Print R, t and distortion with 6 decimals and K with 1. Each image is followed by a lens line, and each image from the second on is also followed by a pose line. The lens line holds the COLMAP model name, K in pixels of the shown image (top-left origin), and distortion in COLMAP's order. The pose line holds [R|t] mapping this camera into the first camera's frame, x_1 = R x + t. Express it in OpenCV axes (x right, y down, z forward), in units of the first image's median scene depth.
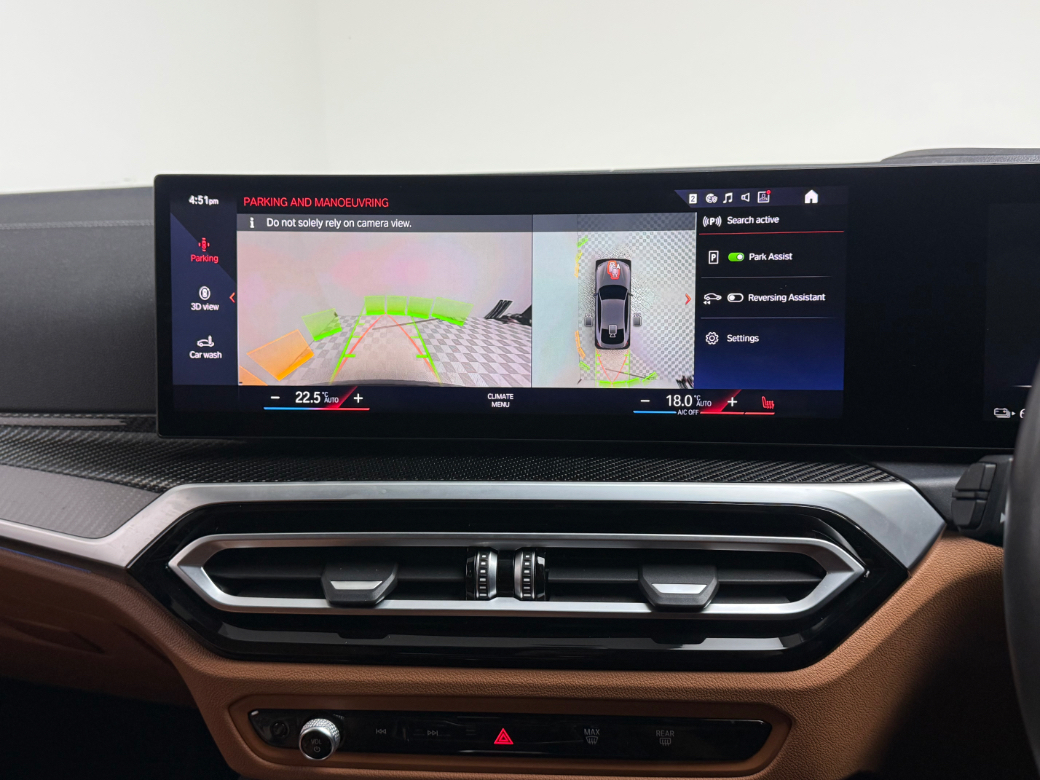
lens RADIAL K [[1037.0, 0, 527.7], [0, 1037.0, 391.1], [0, 0, 1]] dist [0.026128, 0.000000]
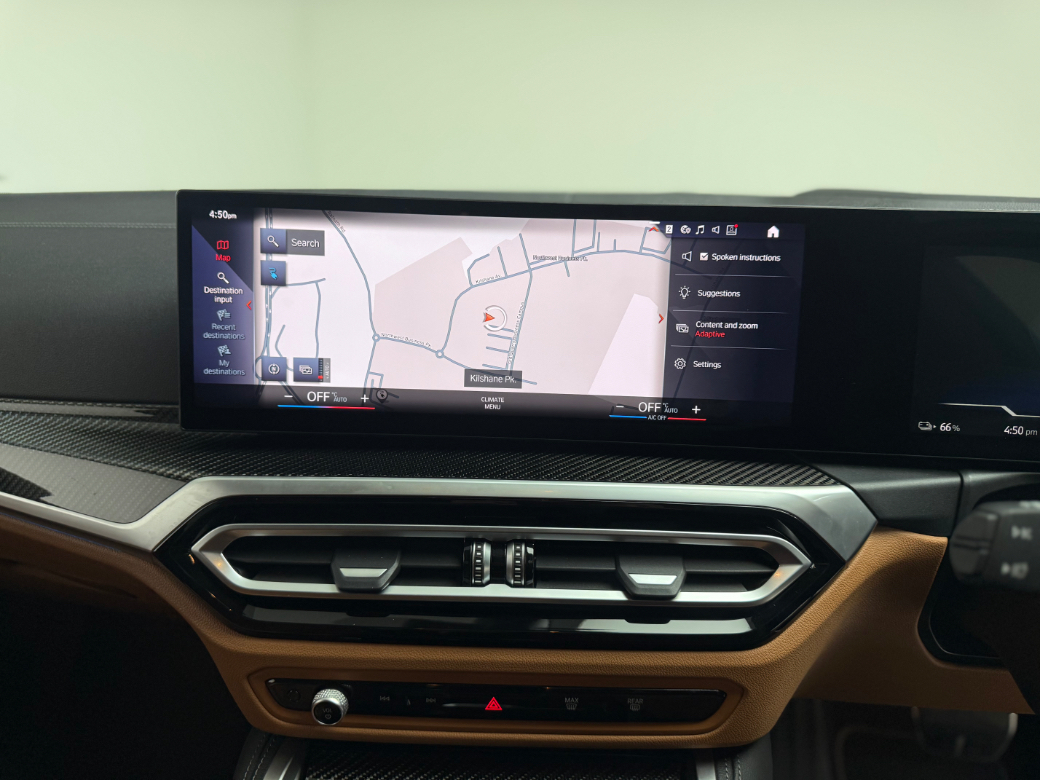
lens RADIAL K [[734.5, 0, 516.1], [0, 734.5, 385.3], [0, 0, 1]] dist [-0.007137, -0.008262]
pose [[0.997068, 0.018684, 0.074202, -0.063883], [-0.023710, 0.997441, 0.067446, -0.068891], [-0.072752, -0.069007, 0.994960, 0.219210]]
